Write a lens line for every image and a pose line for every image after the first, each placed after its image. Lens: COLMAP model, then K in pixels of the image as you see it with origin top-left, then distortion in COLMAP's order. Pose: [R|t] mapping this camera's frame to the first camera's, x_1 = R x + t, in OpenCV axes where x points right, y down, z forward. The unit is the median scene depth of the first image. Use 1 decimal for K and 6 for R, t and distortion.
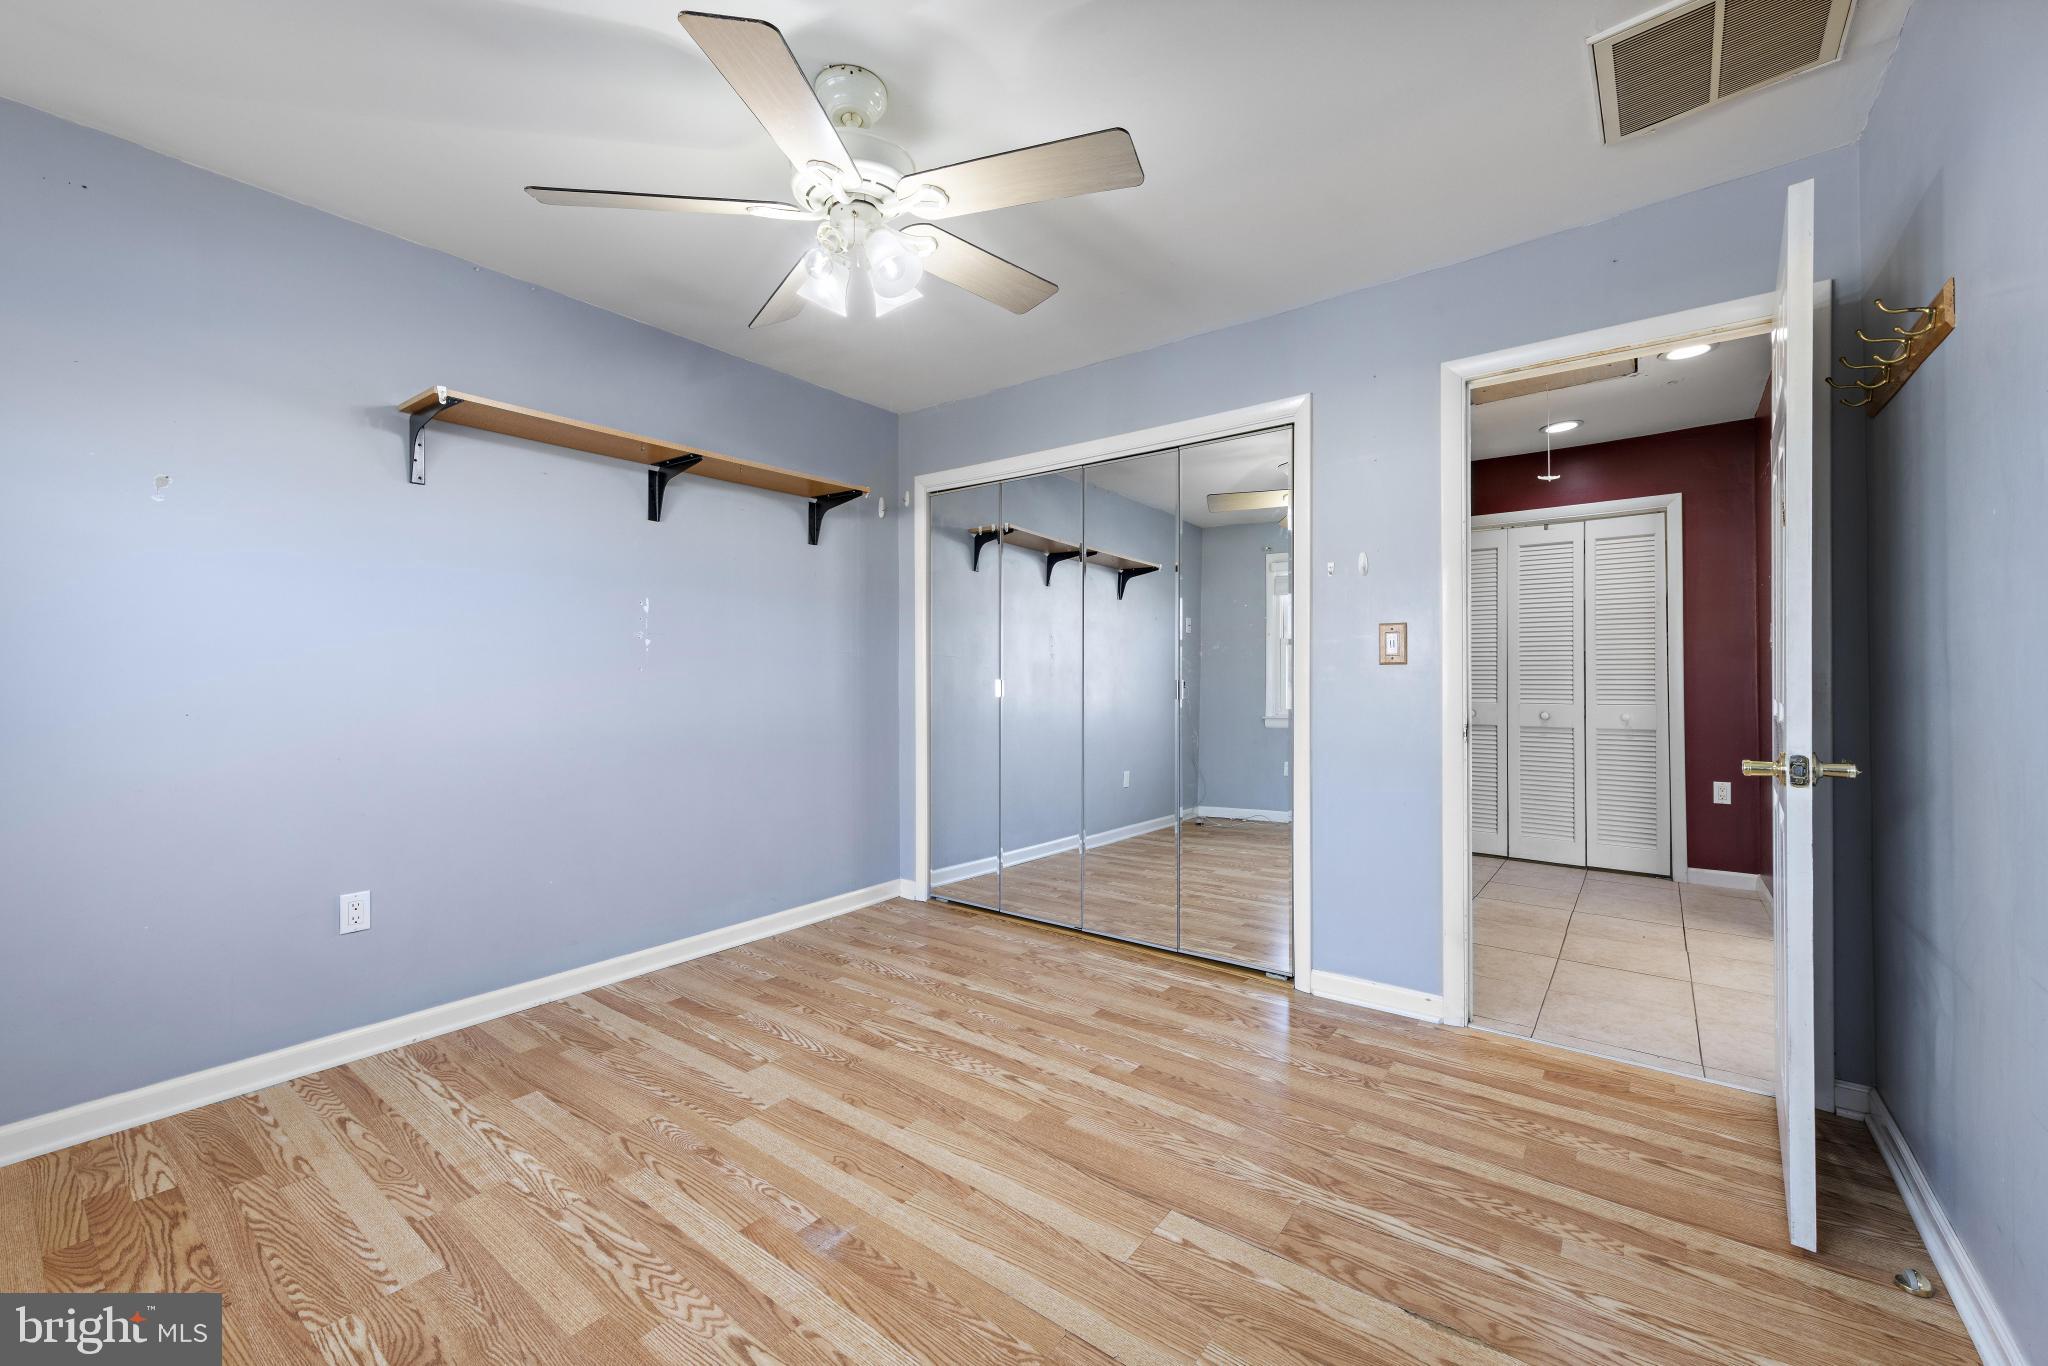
lens RADIAL K [[812.2, 0, 1025.8], [0, 812.2, 677.6], [0, 0, 1]] dist [0.002819, -0.000679]
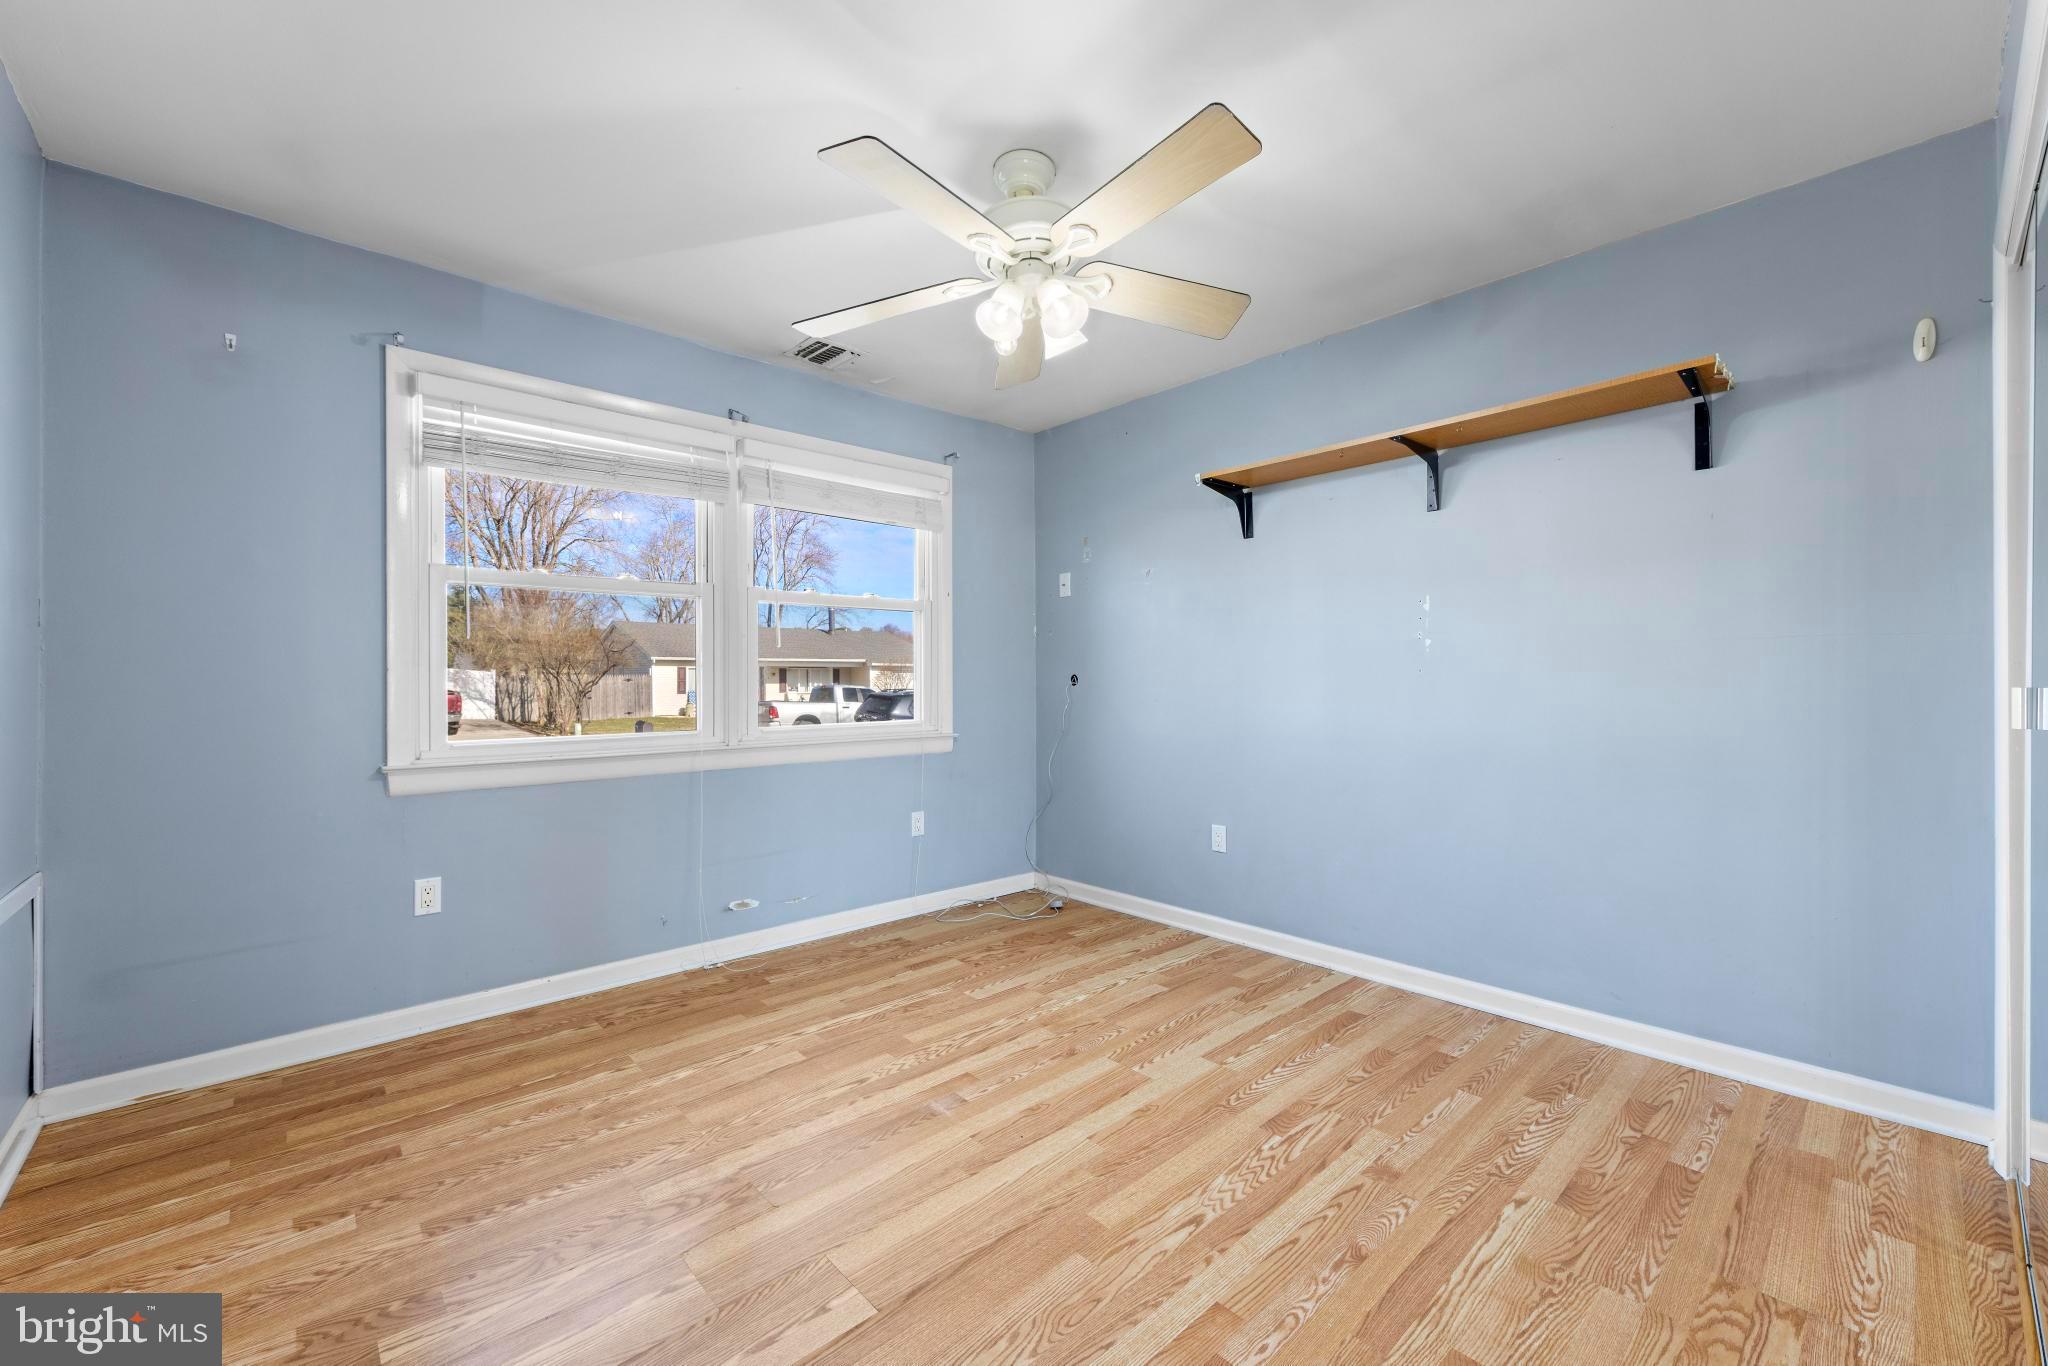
lens RADIAL K [[812.2, 0, 1023.7], [0, 812.2, 679.6], [0, 0, 1]] dist [0.002819, -0.000679]
pose [[-0.175522, 0.002958, -0.984471, 0.678749], [0.001284, 0.999995, 0.002776, -0.004715], [0.984475, -0.000777, -0.175525, 0.893938]]
